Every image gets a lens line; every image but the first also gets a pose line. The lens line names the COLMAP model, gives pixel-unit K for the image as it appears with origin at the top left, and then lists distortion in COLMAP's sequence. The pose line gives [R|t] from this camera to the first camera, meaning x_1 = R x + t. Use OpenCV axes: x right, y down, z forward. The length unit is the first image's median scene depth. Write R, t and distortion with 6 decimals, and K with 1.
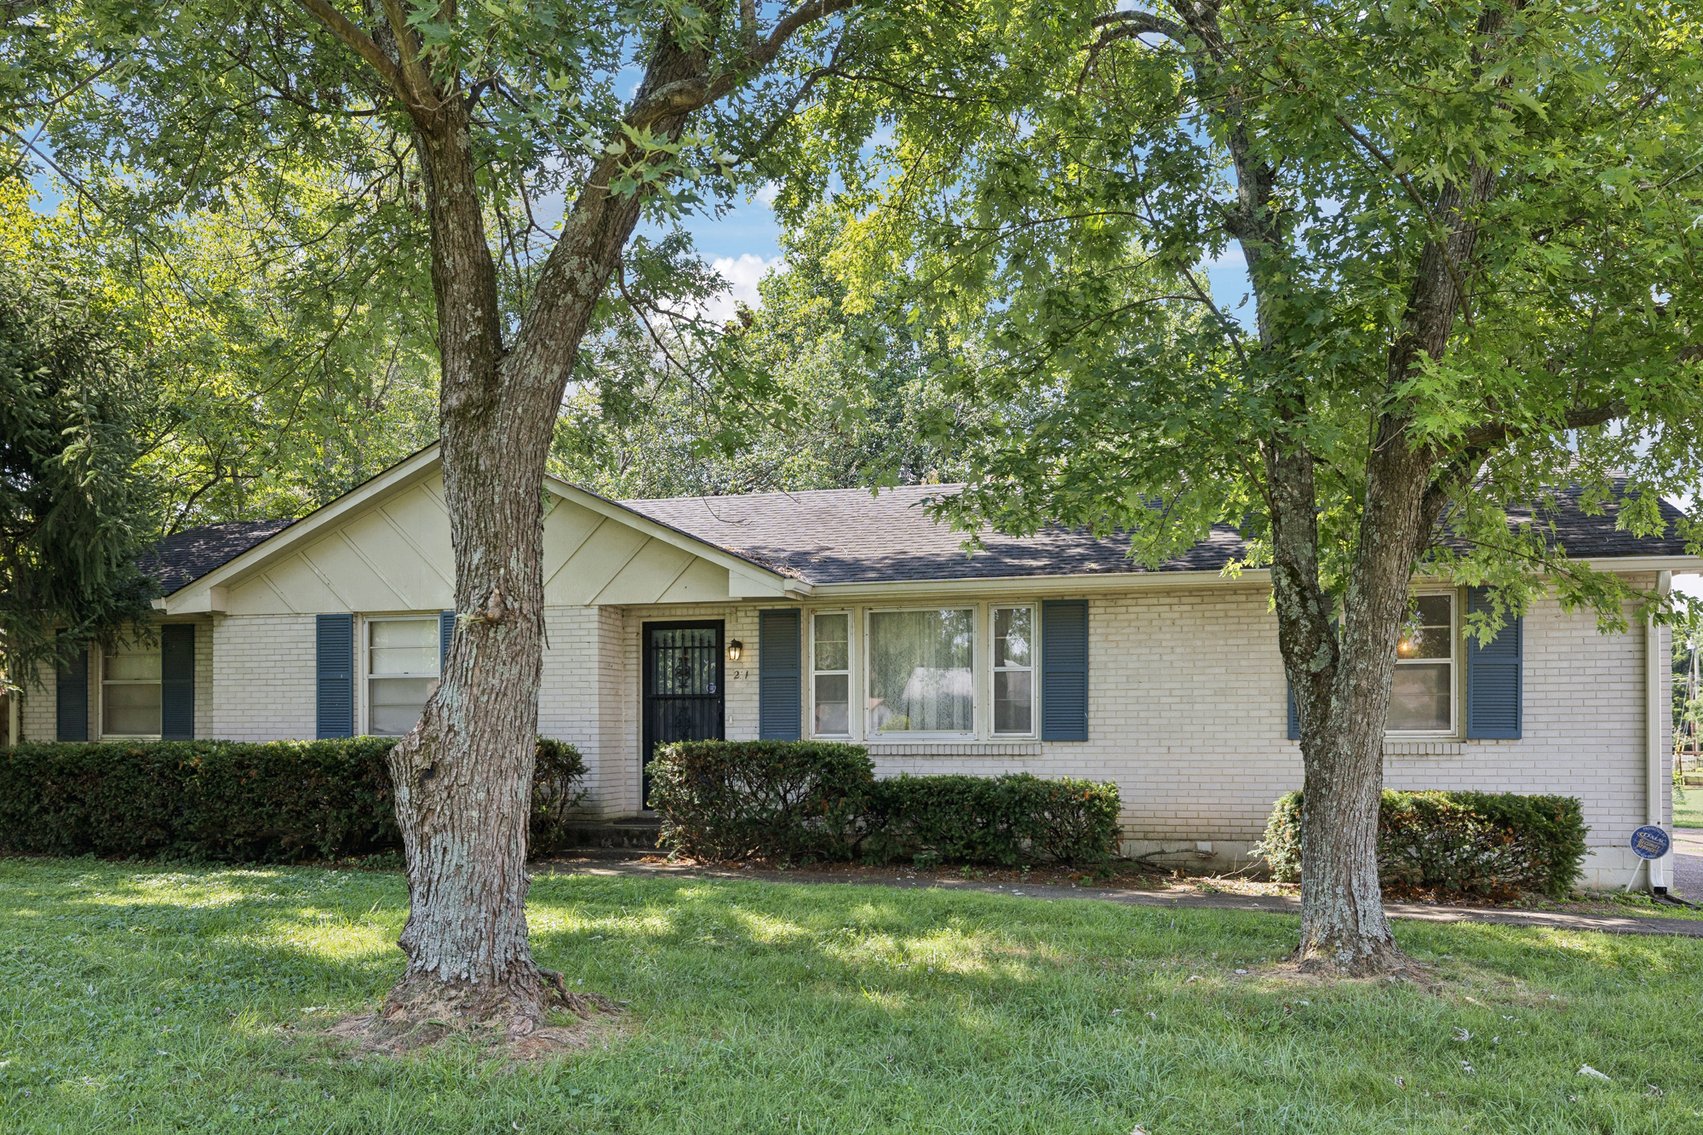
lens RADIAL K [[1310.4, 0, 848.8], [0, 1310.4, 721.3], [0, 0, 1]] dist [0.007294, 0.000515]
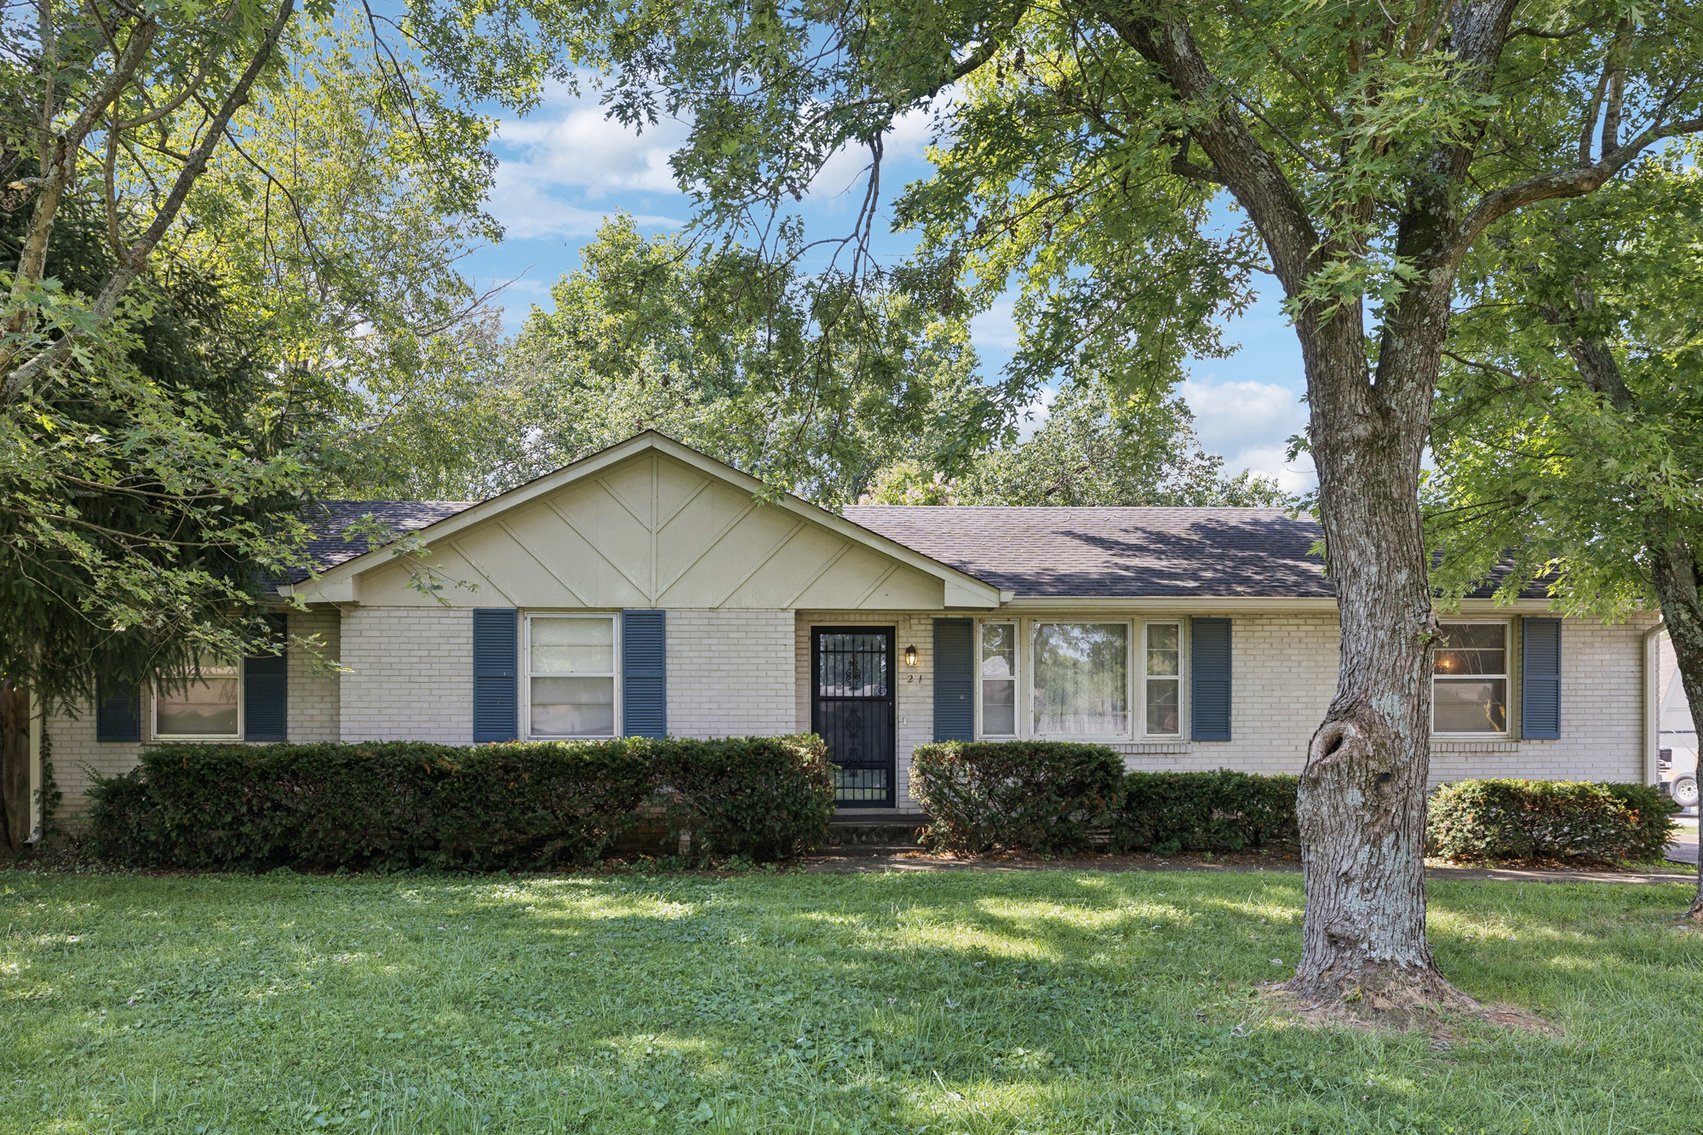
lens RADIAL K [[1216.1, 0, 853.6], [0, 1216.1, 725.5], [0, 0, 1]] dist [-0.000305, 0.002142]
pose [[0.949890, 0.002428, 0.312576, -0.447436], [-0.004330, 0.999976, 0.005390, -0.002664], [-0.312555, -0.006473, 0.949878, 0.079695]]
